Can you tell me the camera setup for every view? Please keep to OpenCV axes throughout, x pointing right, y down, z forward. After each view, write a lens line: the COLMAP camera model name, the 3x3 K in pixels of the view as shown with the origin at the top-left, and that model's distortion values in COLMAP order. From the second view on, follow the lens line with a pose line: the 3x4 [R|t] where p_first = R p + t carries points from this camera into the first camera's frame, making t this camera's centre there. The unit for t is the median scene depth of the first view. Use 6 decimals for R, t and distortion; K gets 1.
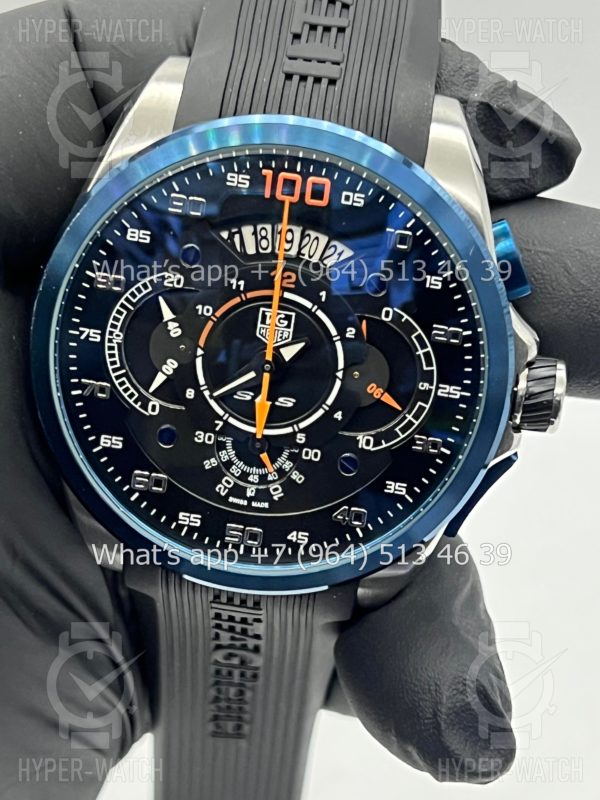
lens RADIAL K [[1786.0, 0, 303.5], [0, 1786.0, 429.5], [0, 0, 1]] dist [0.098104, 0.260625]
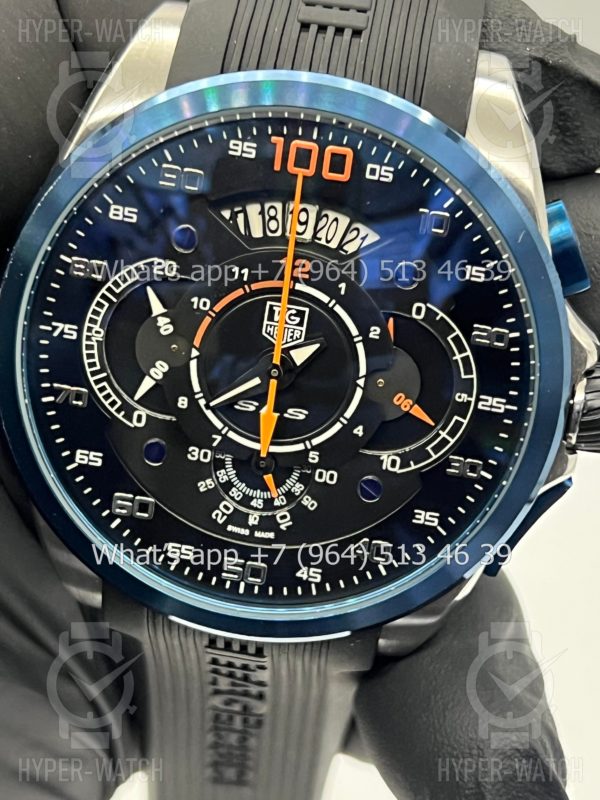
lens RADIAL K [[1821.0, 0, 300.0], [0, 1821.0, 400.0], [0, 0, 1]] dist [0.155644, -0.011604]
pose [[0.999795, 0.013705, -0.014920, 0.004464], [-0.013833, 0.999868, -0.008555, -0.014697], [0.014801, 0.008760, 0.999852, 0.144396]]
